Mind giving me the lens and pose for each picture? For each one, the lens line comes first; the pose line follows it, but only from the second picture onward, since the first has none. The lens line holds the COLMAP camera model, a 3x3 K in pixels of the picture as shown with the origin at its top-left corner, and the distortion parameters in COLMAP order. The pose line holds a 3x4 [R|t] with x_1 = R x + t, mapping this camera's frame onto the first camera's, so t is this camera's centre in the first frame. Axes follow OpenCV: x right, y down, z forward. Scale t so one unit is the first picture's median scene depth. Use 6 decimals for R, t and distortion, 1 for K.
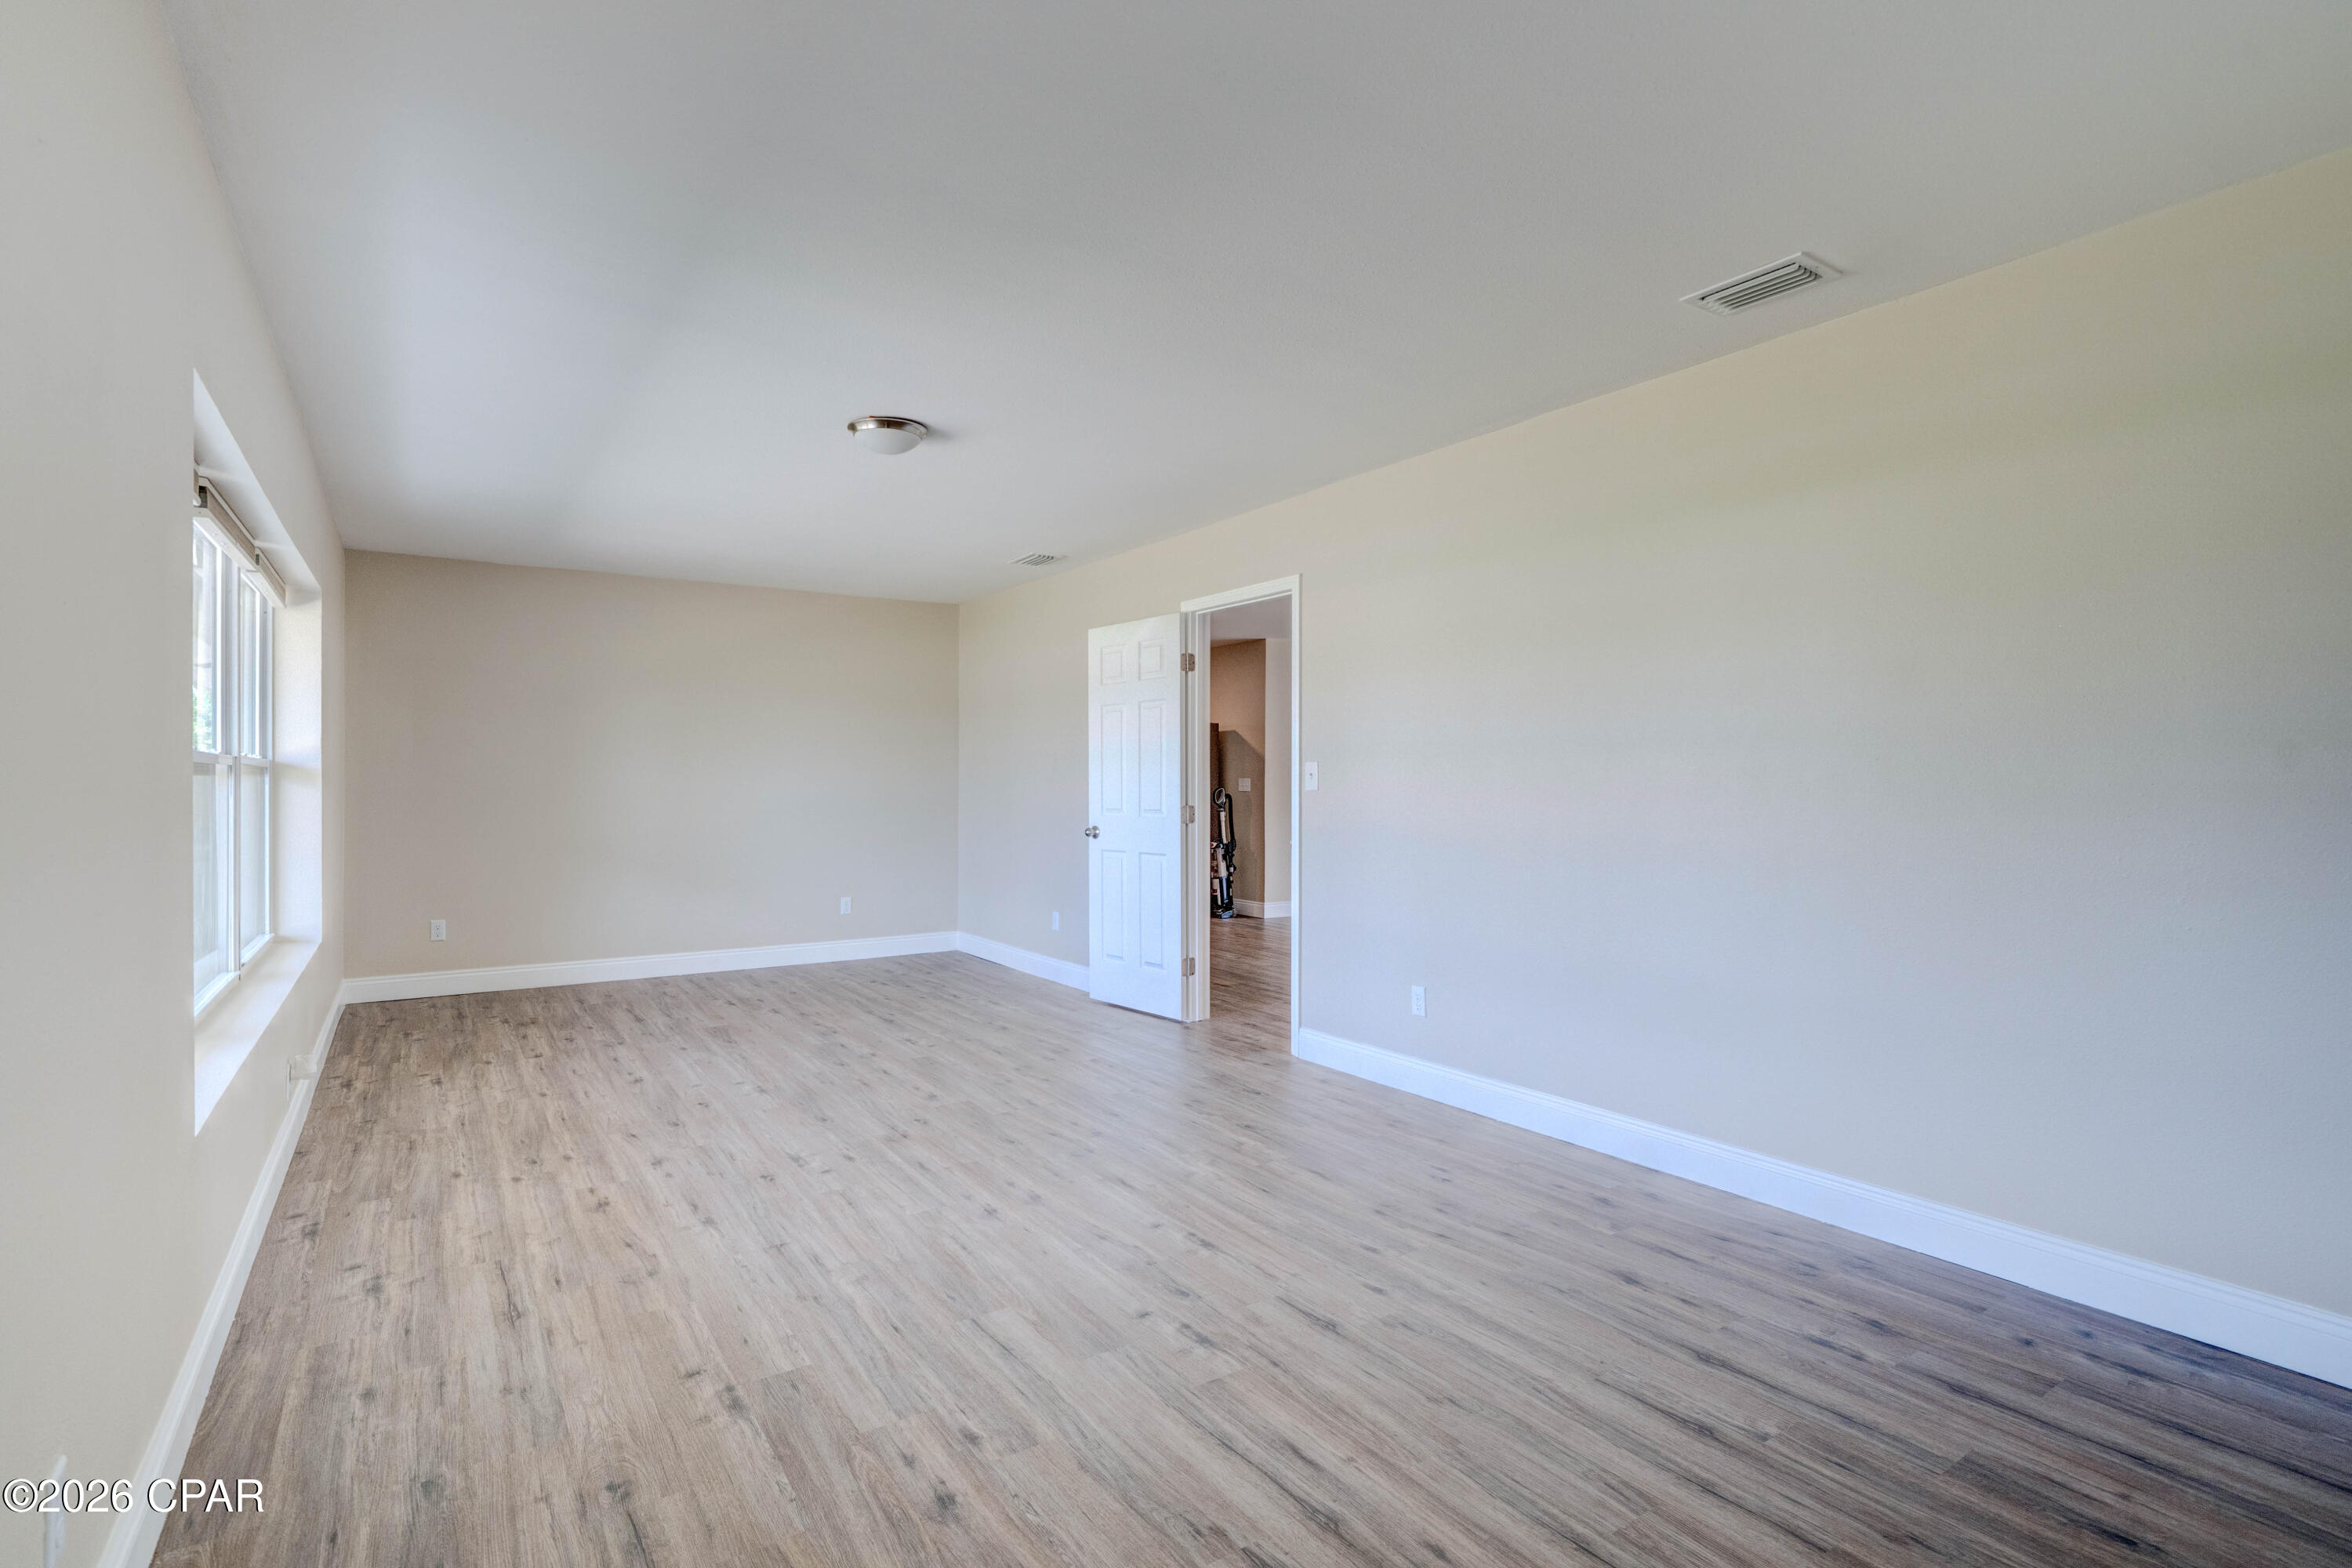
lens RADIAL K [[1077.8, 0, 1159.7], [0, 1077.8, 785.5], [0, 0, 1]] dist [0.001203, -0.000092]
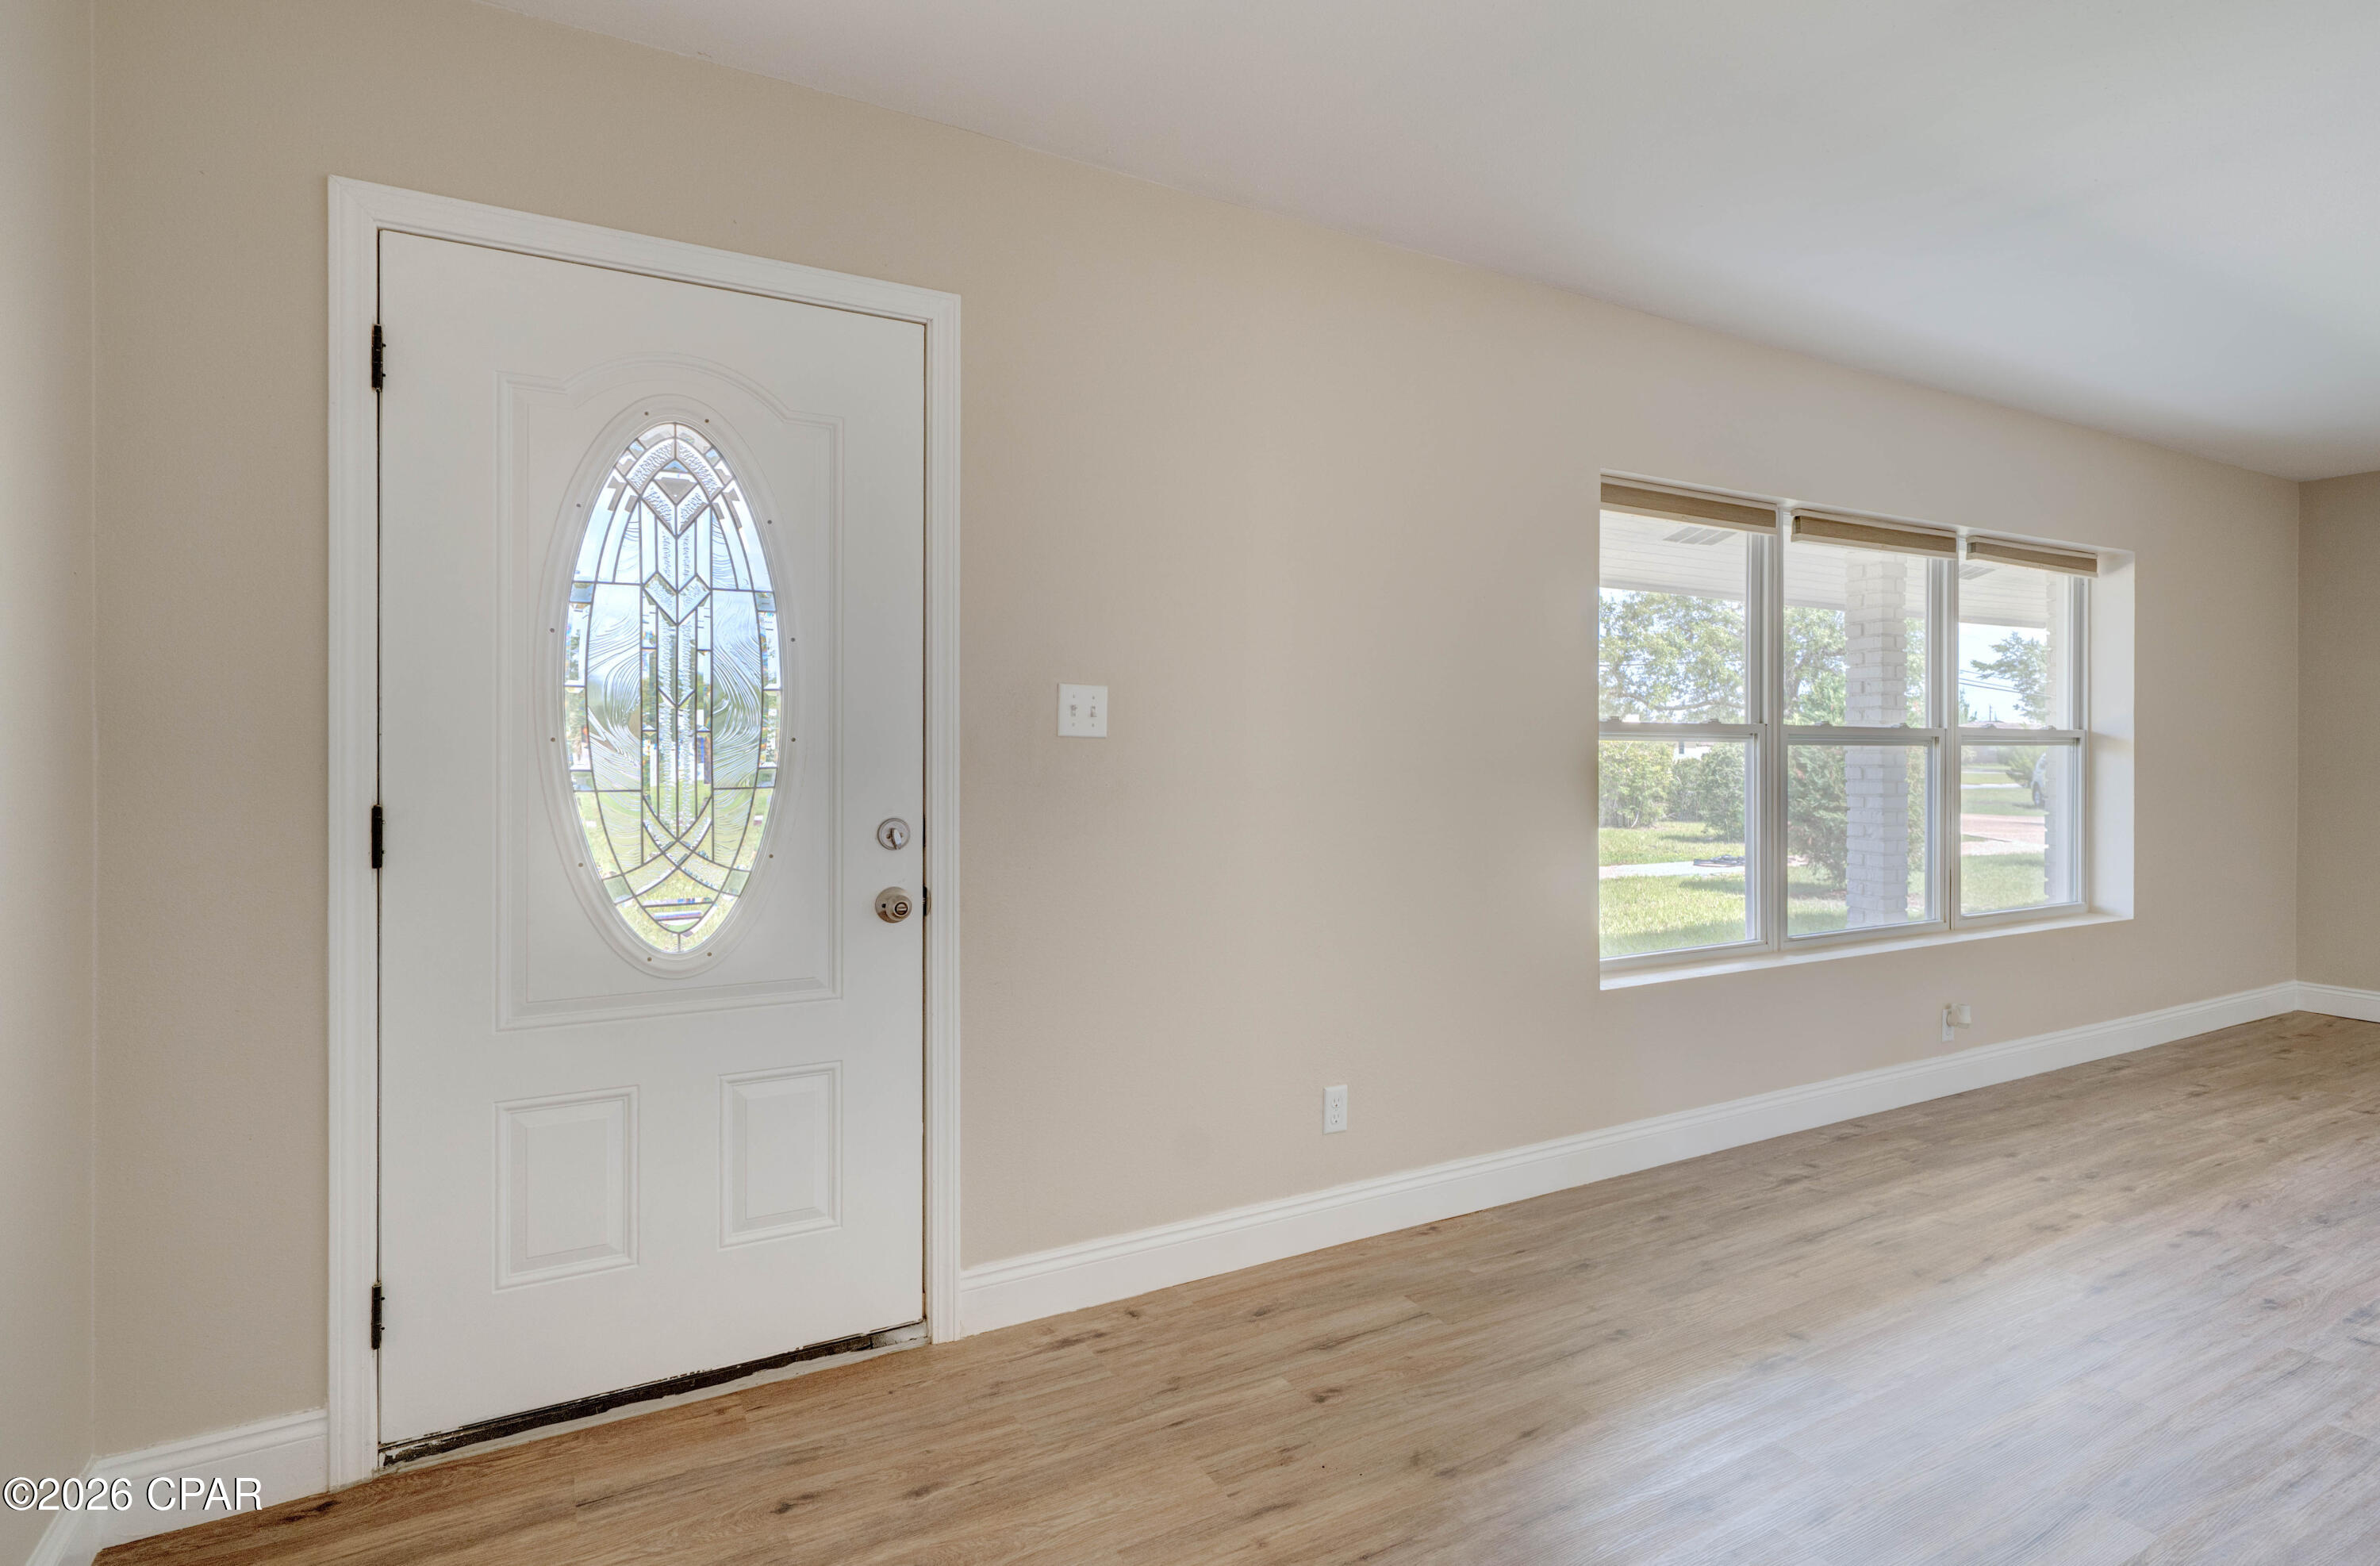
lens RADIAL K [[1177.0, 0, 1177.8], [0, 1177.0, 769.5], [0, 0, 1]] dist [0.001070, -0.002863]
pose [[-0.092418, 0.011986, -0.995648, 0.460980], [-0.002072, 0.999923, 0.012230, 0.001487], [0.995718, 0.003193, -0.092386, 0.339733]]
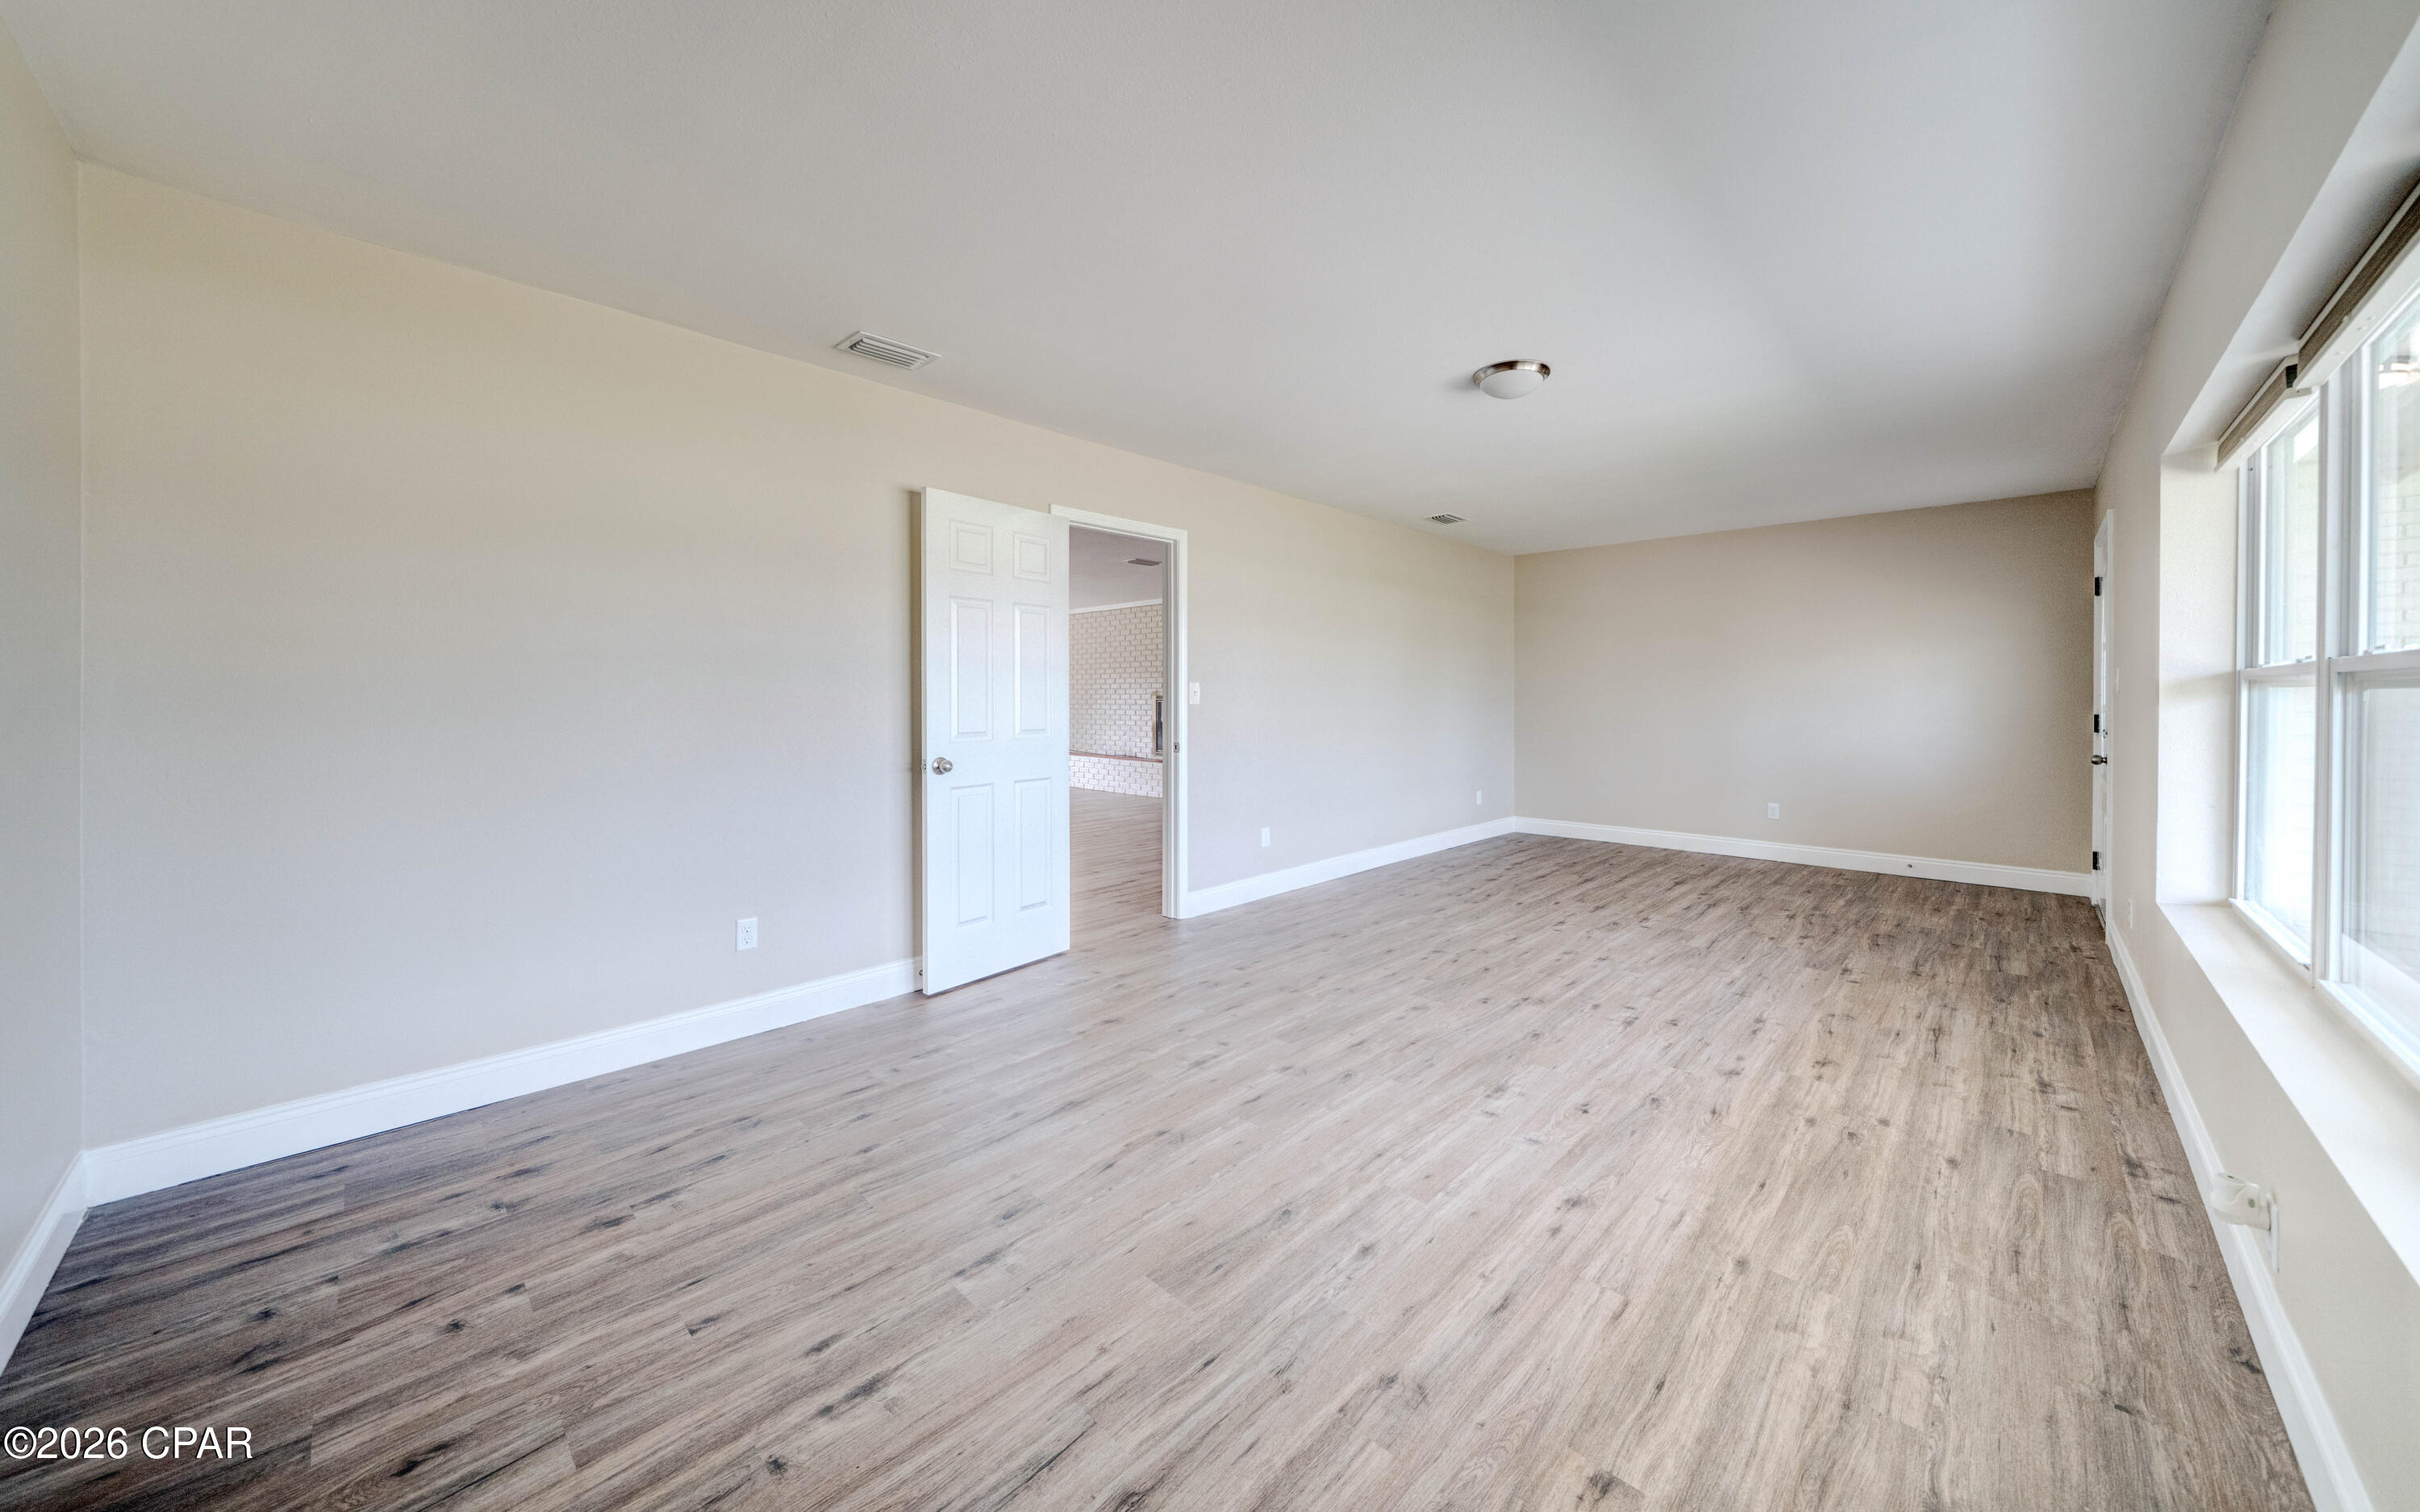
lens RADIAL K [[841.1, 0, 1163.3], [0, 841.1, 697.5], [0, 0, 1]] dist [-0.000340, 0.000088]
pose [[-0.178507, -0.002618, 0.983935, -1.168585], [0.000828, 0.999996, 0.002812, -0.009449], [-0.983938, 0.001317, -0.178505, 1.695422]]
